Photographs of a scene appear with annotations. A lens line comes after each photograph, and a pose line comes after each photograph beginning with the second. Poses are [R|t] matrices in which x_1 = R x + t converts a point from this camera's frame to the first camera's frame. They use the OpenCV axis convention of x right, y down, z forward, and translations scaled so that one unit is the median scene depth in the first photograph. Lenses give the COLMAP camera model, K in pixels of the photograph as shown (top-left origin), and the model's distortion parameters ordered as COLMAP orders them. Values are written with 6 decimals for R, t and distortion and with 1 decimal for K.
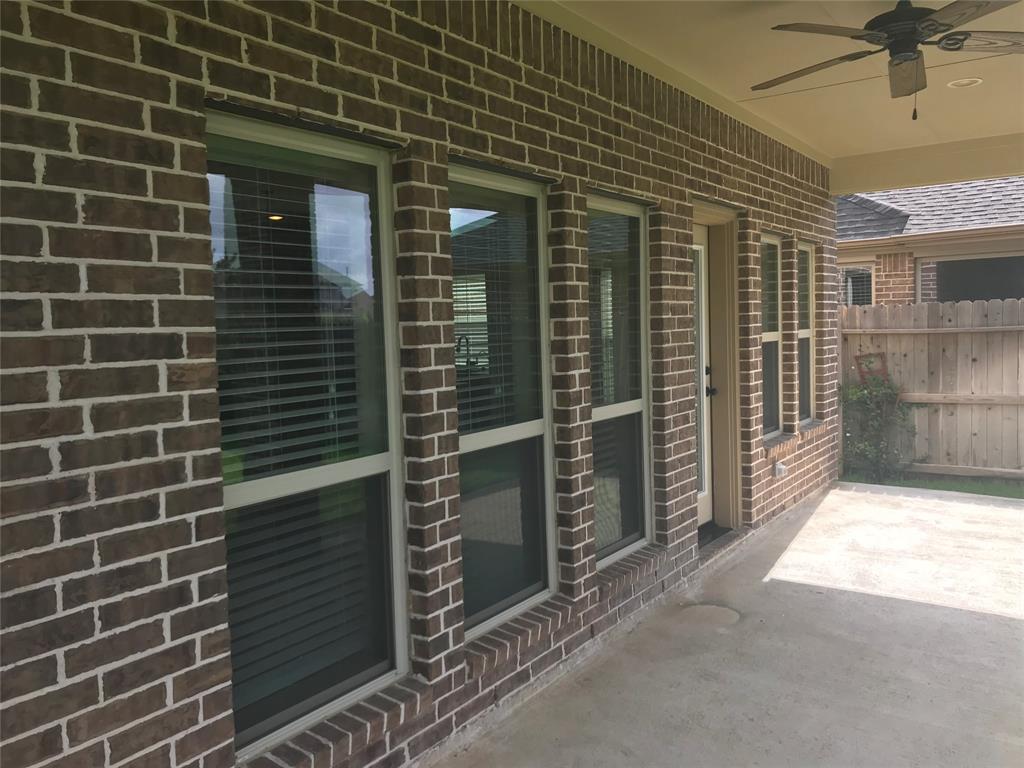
lens RADIAL K [[848.5, 0, 509.9], [0, 848.5, 382.7], [0, 0, 1]] dist [0.013546, -0.004477]
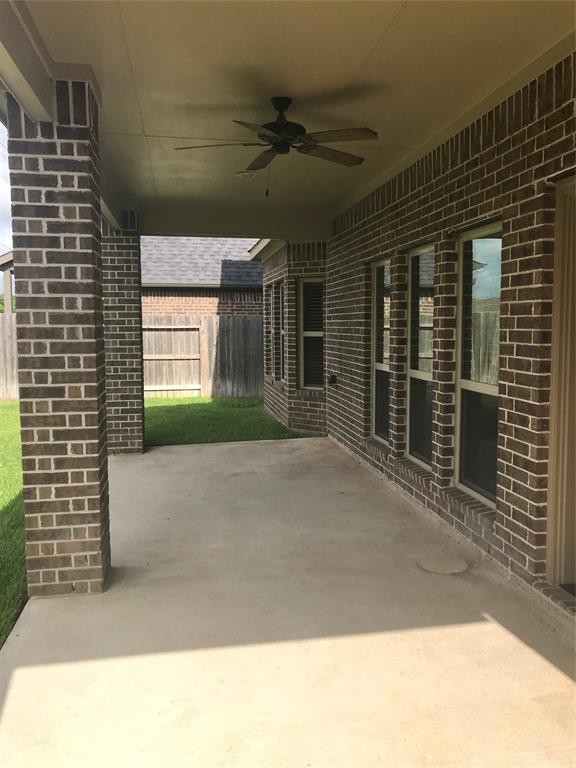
lens RADIAL K [[636.4, 0, 288.3], [0, 636.4, 382.9], [0, 0, 1]] dist [0.013546, -0.004477]
pose [[-0.725798, 0.088967, -0.682131, 1.002393], [-0.026282, 0.987292, 0.156731, -0.119155], [0.687406, 0.131683, -0.714236, 1.476265]]
